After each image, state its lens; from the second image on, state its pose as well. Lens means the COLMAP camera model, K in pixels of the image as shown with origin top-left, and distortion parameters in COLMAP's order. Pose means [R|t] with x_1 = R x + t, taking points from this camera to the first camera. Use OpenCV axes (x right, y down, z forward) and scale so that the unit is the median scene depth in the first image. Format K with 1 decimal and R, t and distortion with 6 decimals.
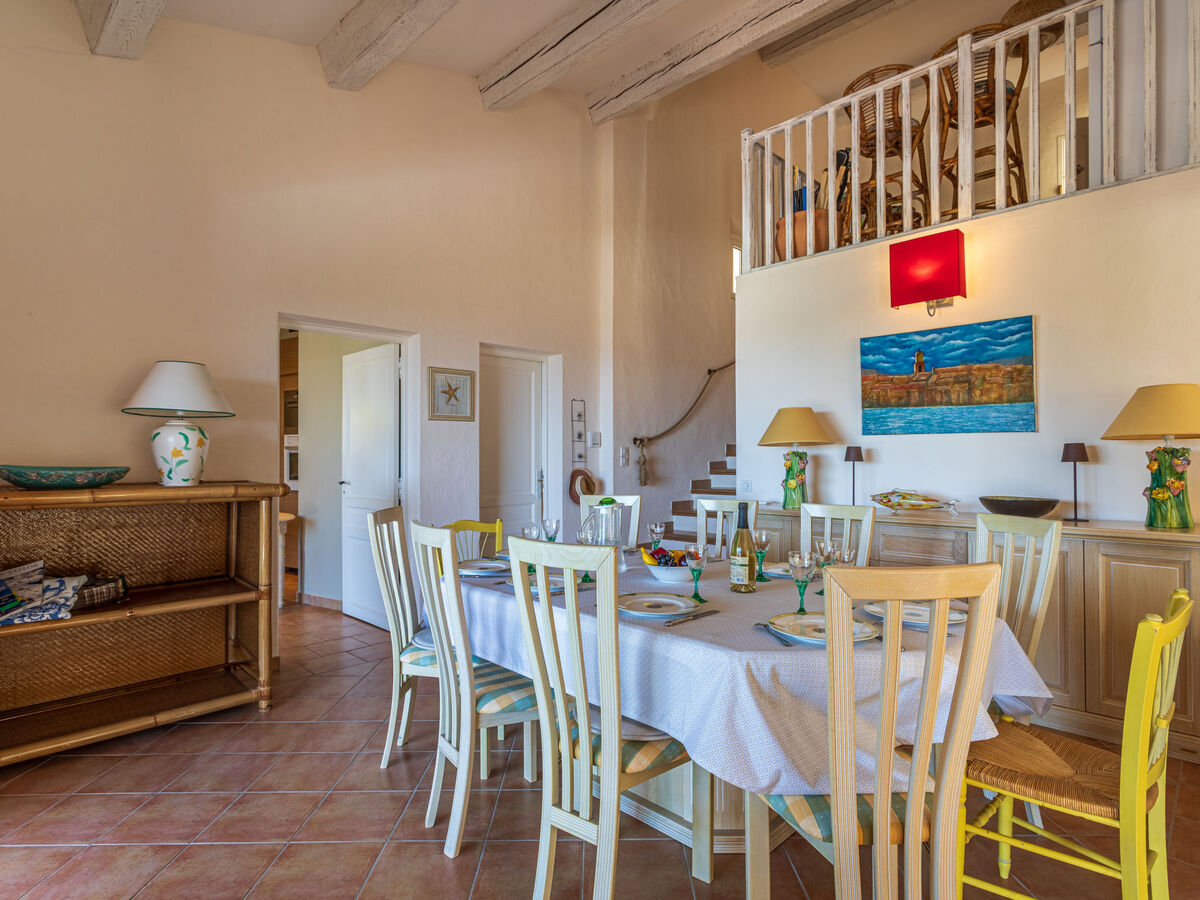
lens RADIAL K [[631.1, 0, 599.4], [0, 631.1, 446.4], [0, 0, 1]] dist [-0.007031, -0.000175]
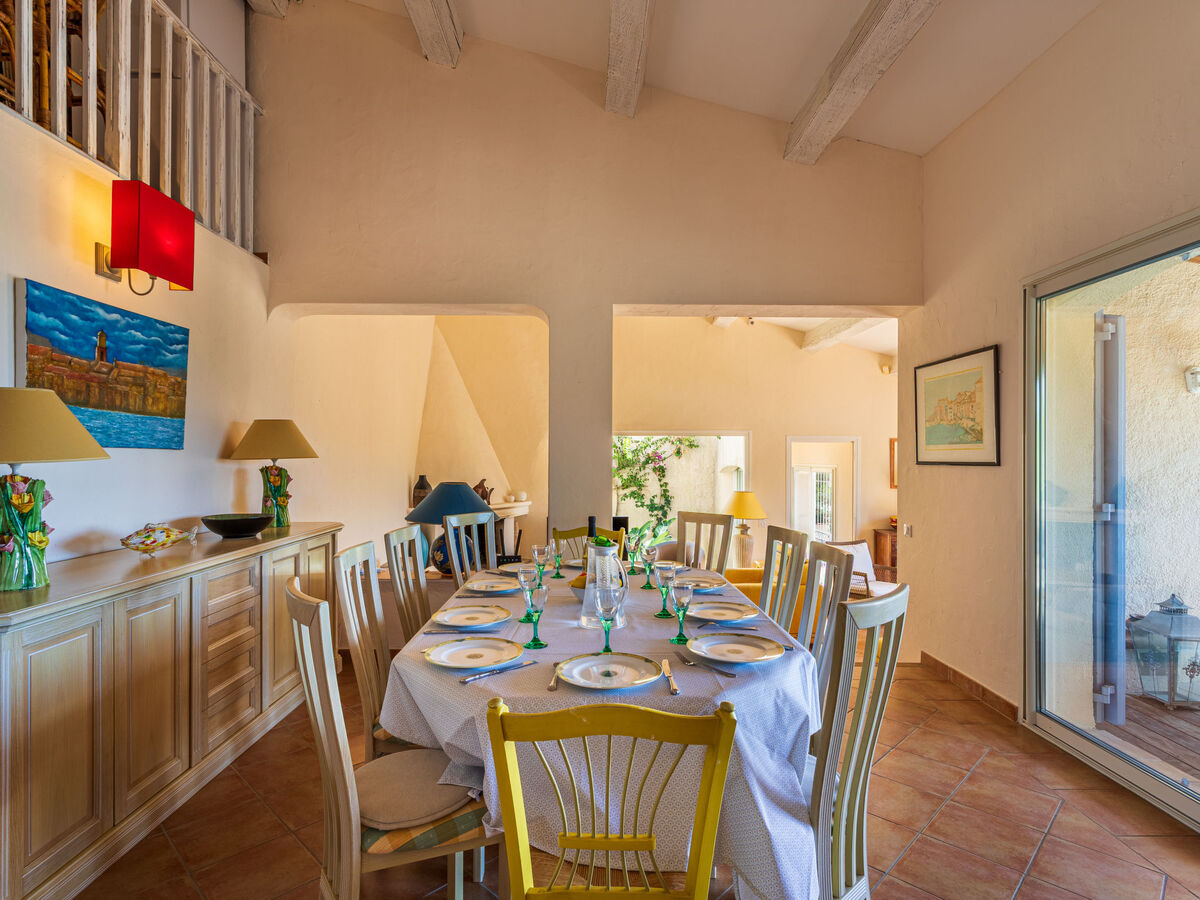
lens RADIAL K [[631.1, 0, 597.9], [0, 631.1, 460.9], [0, 0, 1]] dist [-0.007031, -0.000175]
pose [[-0.705980, 0.009276, 0.708171, -0.400321], [0.006465, 0.999957, -0.006652, 0.003903], [-0.708203, -0.000118, -0.706009, 1.135146]]
